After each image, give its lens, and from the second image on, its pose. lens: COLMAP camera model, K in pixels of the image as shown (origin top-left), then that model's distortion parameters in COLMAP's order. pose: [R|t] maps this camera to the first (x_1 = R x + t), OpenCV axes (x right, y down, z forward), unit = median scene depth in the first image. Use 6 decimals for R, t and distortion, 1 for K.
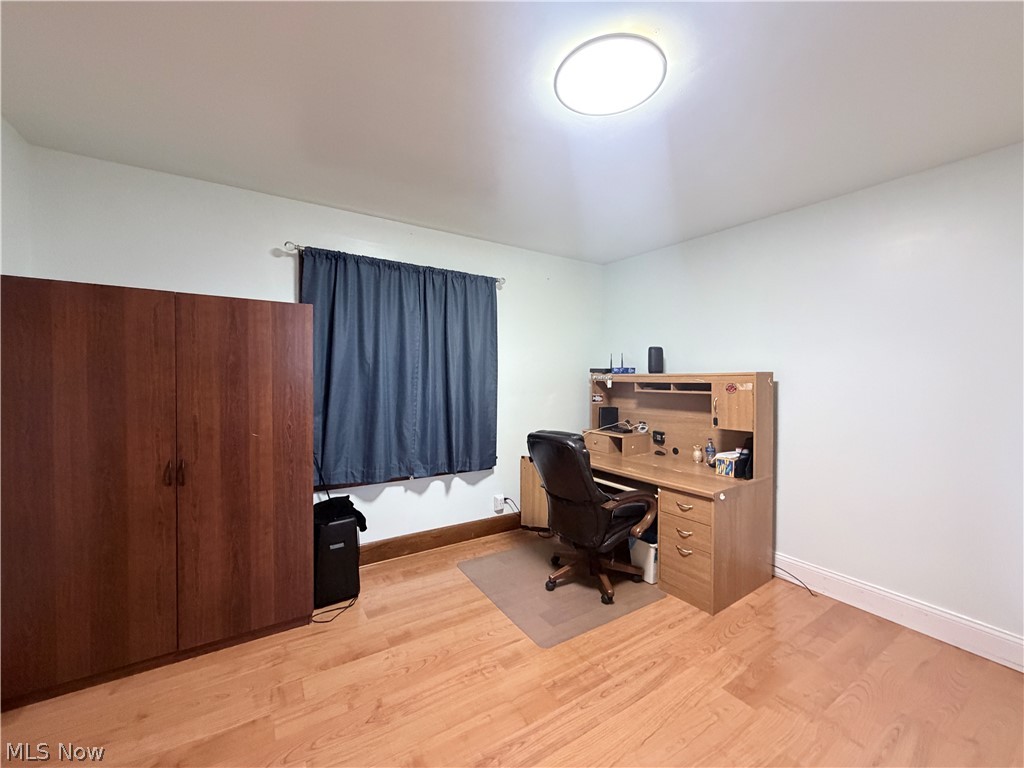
lens RADIAL K [[408.3, 0, 509.9], [0, 408.3, 379.5], [0, 0, 1]] dist [-0.001006, 0.000411]
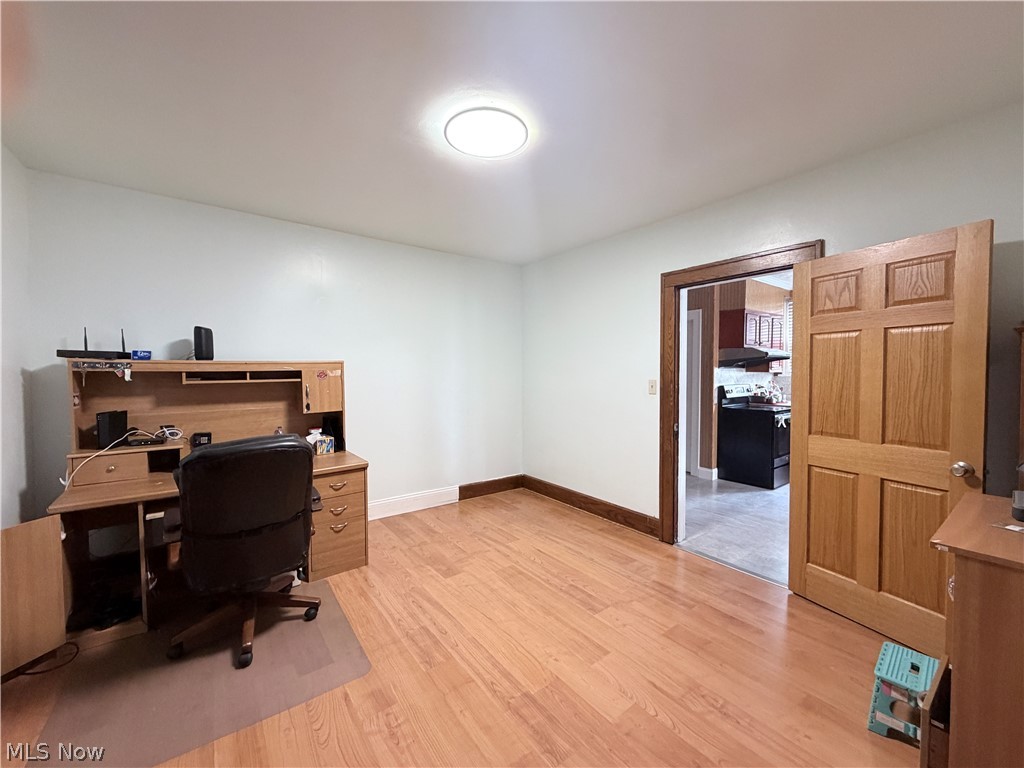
lens RADIAL K [[408.3, 0, 513.5], [0, 408.3, 382.1], [0, 0, 1]] dist [-0.001006, 0.000411]
pose [[-0.082032, -0.036314, 0.995968, -0.654554], [0.010918, 0.999243, 0.037333, 0.006058], [-0.996570, 0.013936, -0.081574, 0.621422]]
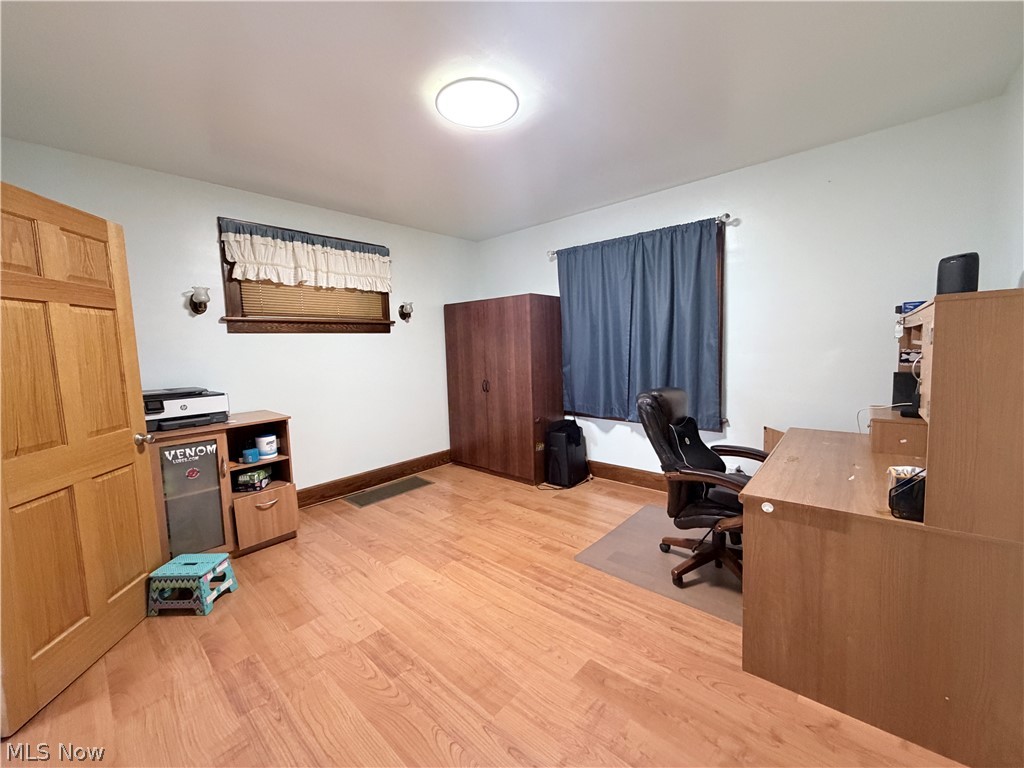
lens RADIAL K [[408.3, 0, 510.8], [0, 408.3, 382.0], [0, 0, 1]] dist [-0.001006, 0.000411]
pose [[0.265700, 0.072757, -0.961306, 0.949012], [0.022744, 0.996398, 0.081699, 0.029935], [0.963787, -0.043571, 0.263088, 0.433219]]
